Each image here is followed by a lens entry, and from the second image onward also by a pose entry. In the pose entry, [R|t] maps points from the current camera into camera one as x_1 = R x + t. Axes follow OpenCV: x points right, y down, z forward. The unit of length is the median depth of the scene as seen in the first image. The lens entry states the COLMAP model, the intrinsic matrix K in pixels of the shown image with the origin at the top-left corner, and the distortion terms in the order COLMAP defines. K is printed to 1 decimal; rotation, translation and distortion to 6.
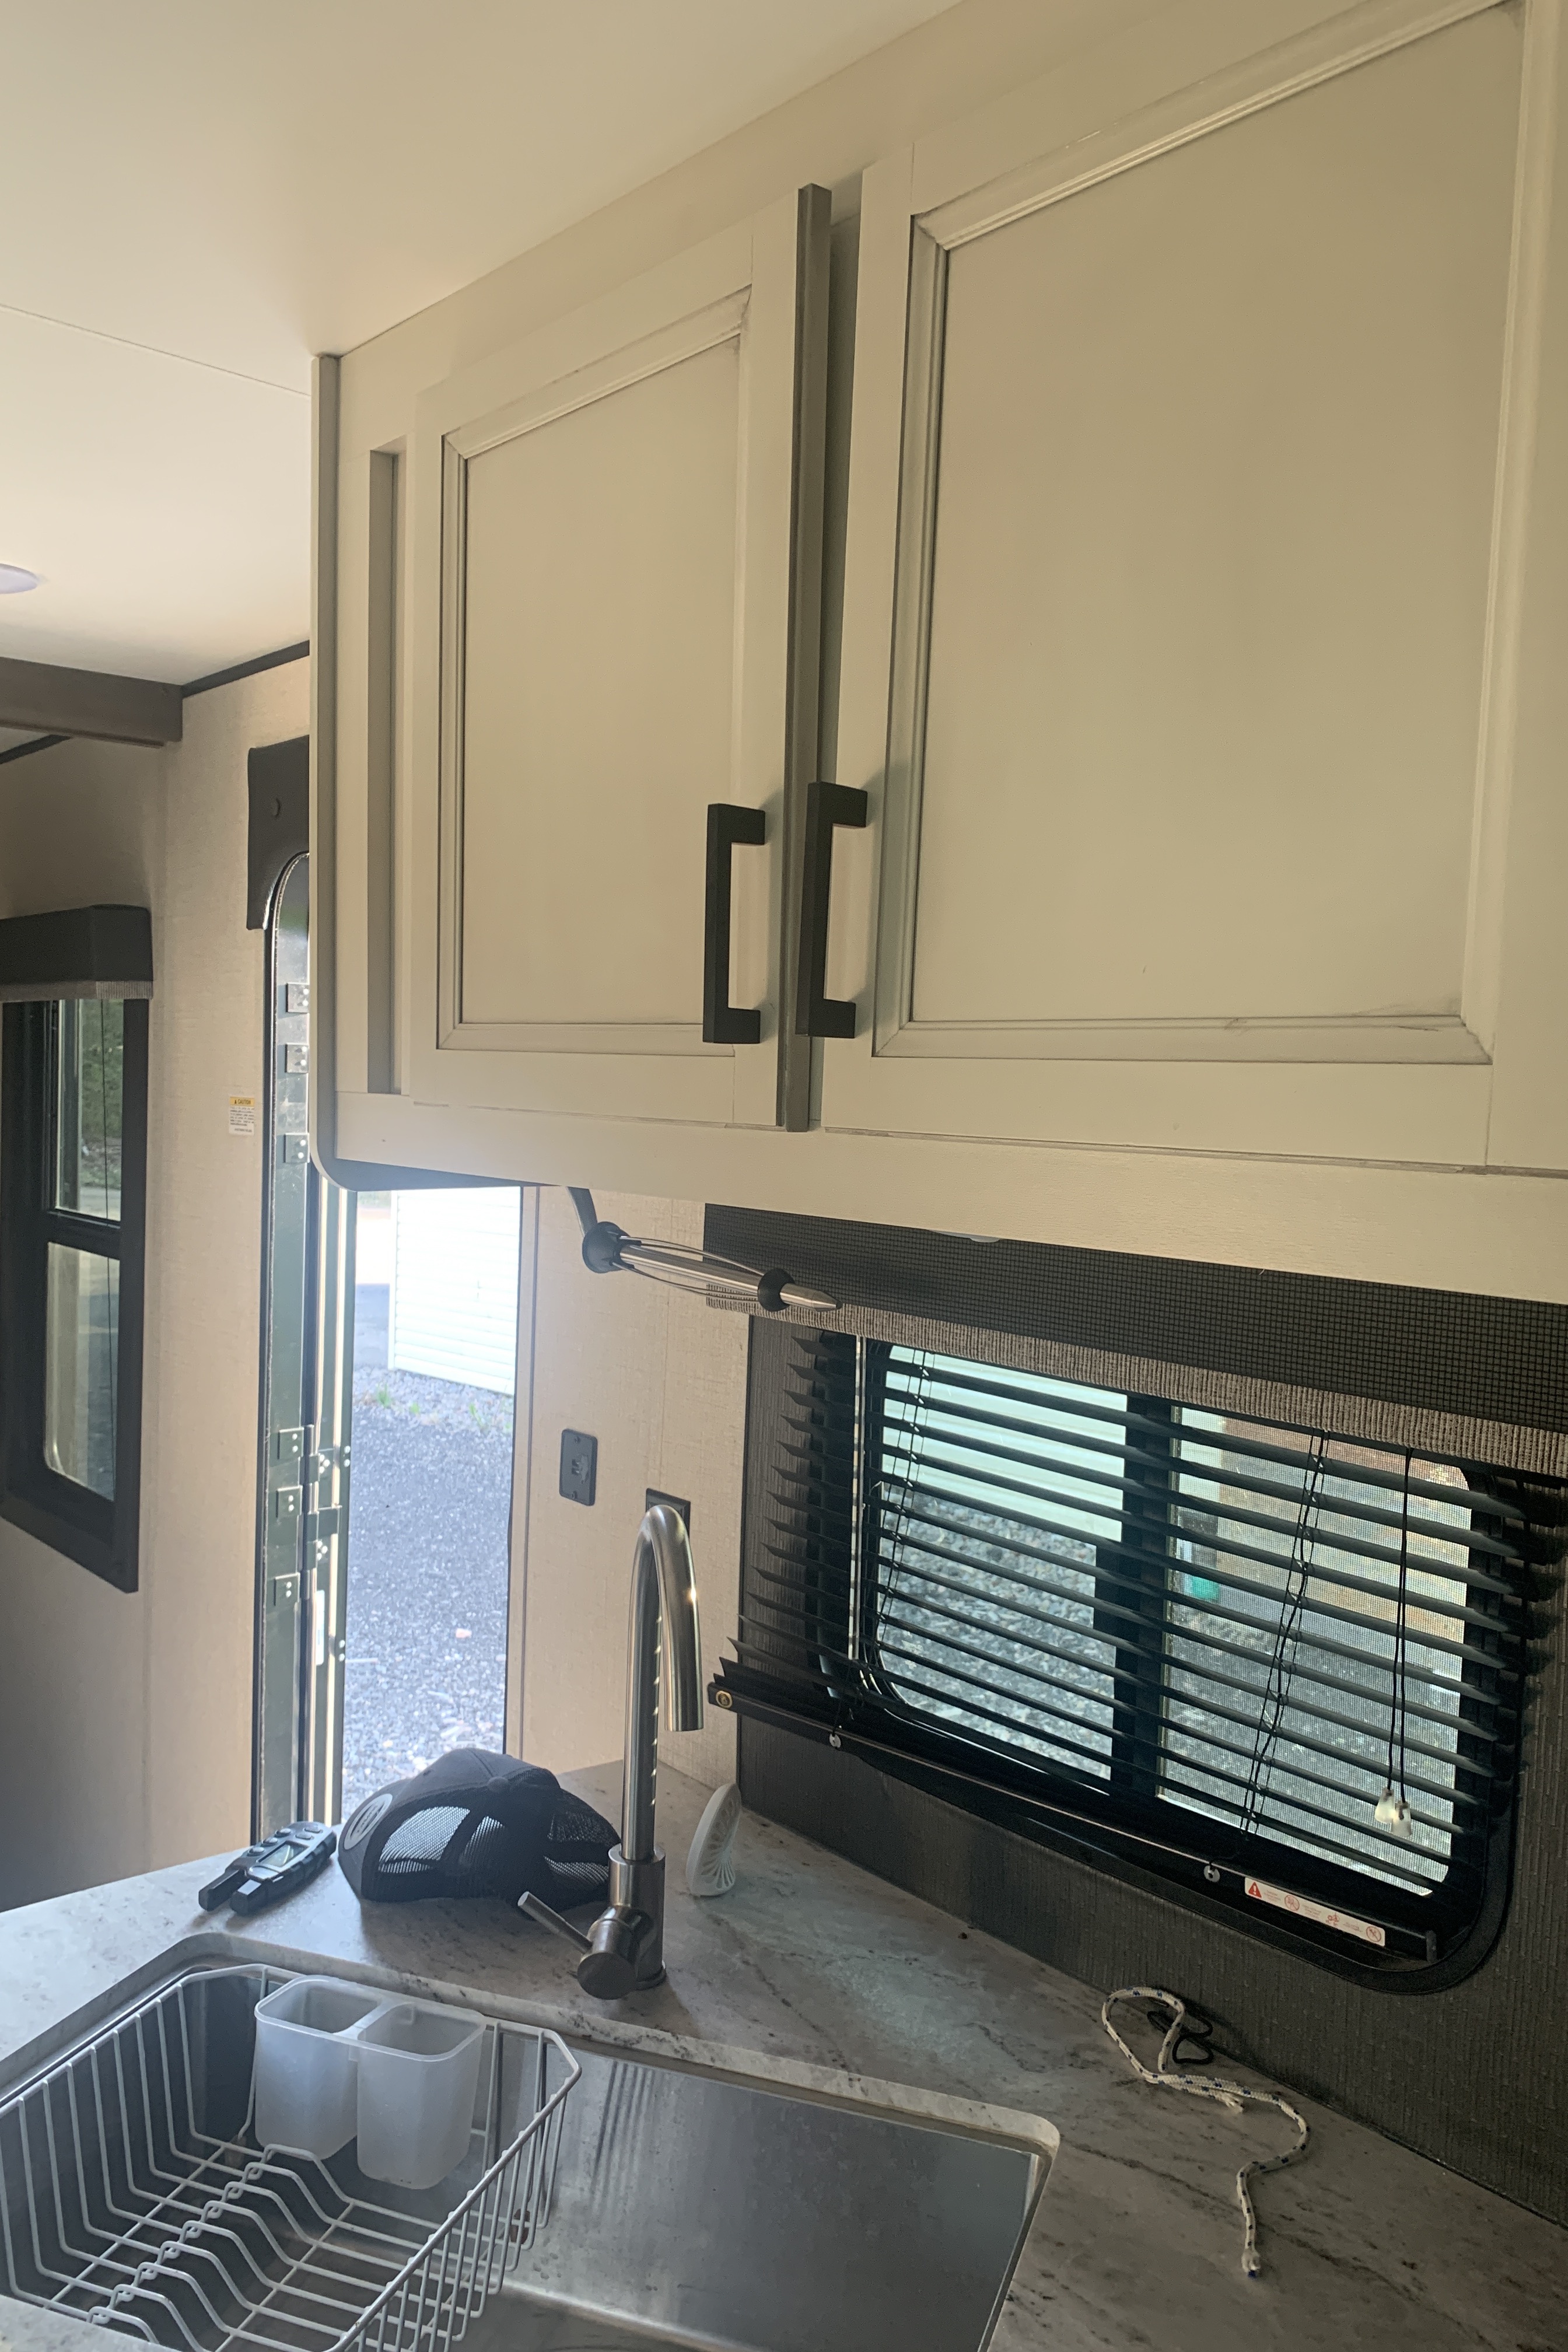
lens RADIAL K [[1782.2, 0, 784.9], [0, 1782.2, 1189.2], [0, 0, 1]] dist [0.047972, -0.058428]
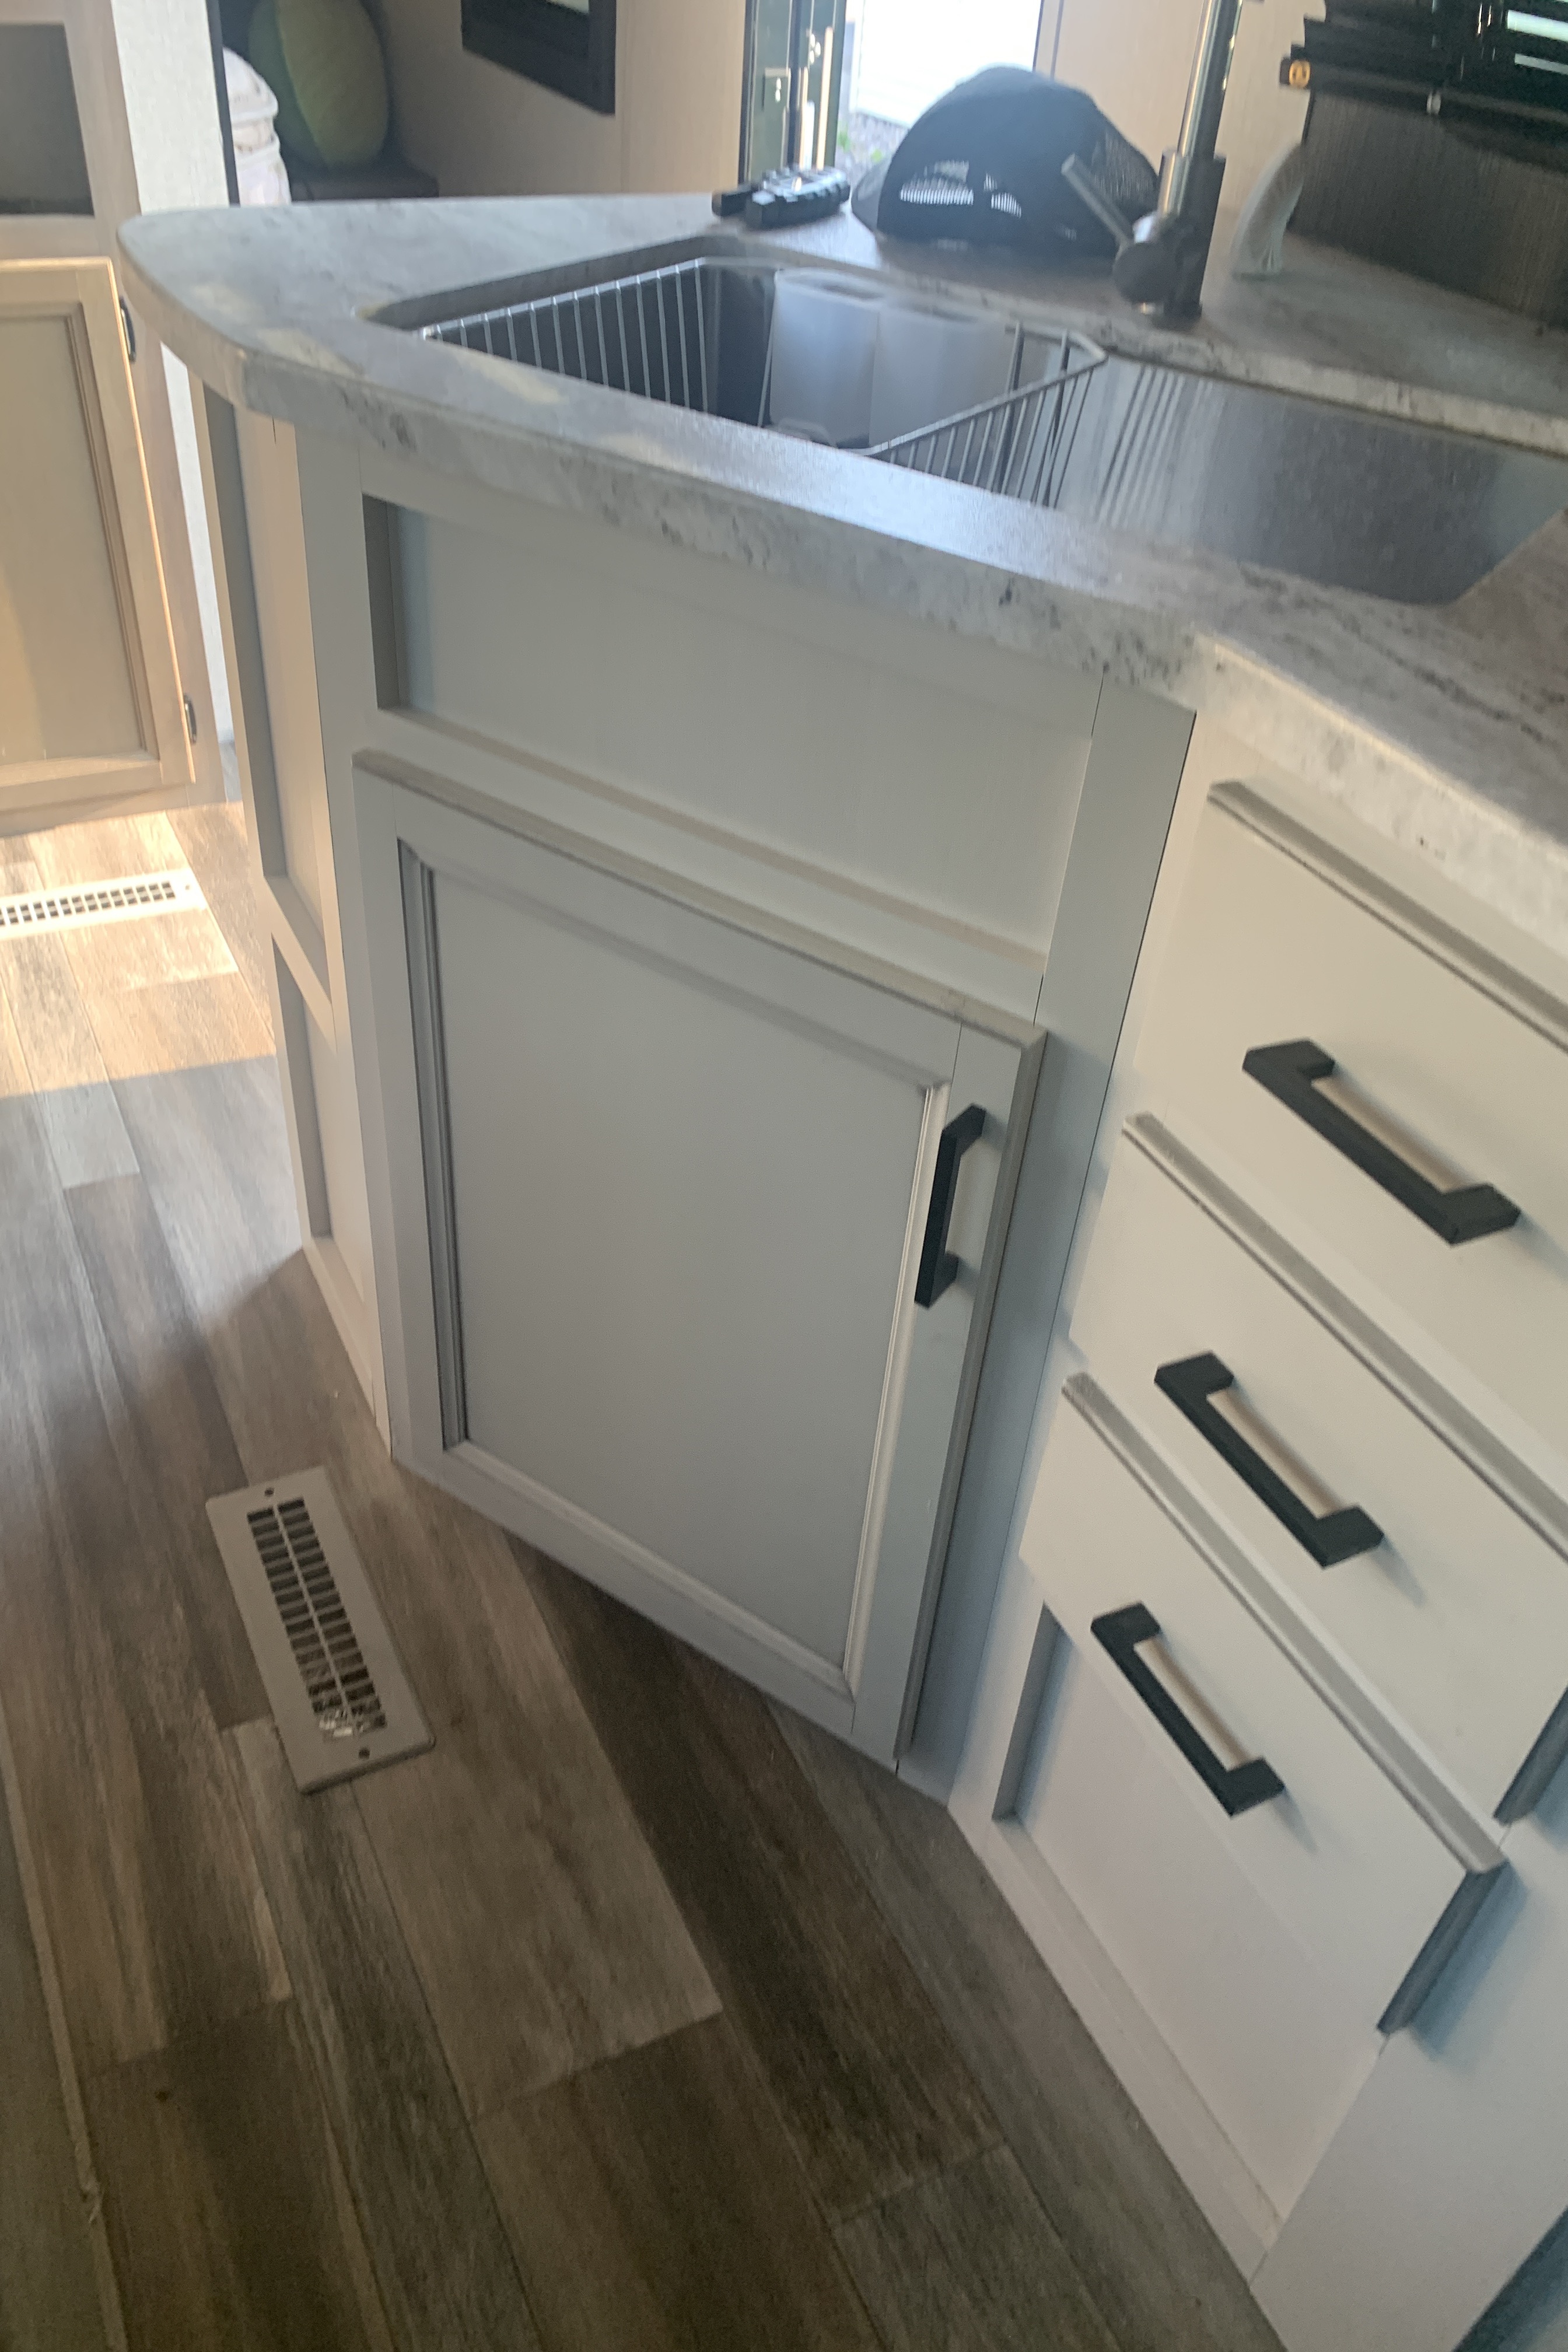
lens RADIAL K [[1782.2, 0, 783.6], [0, 1782.2, 1162.8], [0, 0, 1]] dist [0.047972, -0.058428]
pose [[0.967991, 0.177185, -0.177762, -0.027449], [-0.048334, 0.826597, 0.560715, 0.244221], [0.246288, -0.534175, 0.808703, -0.026242]]
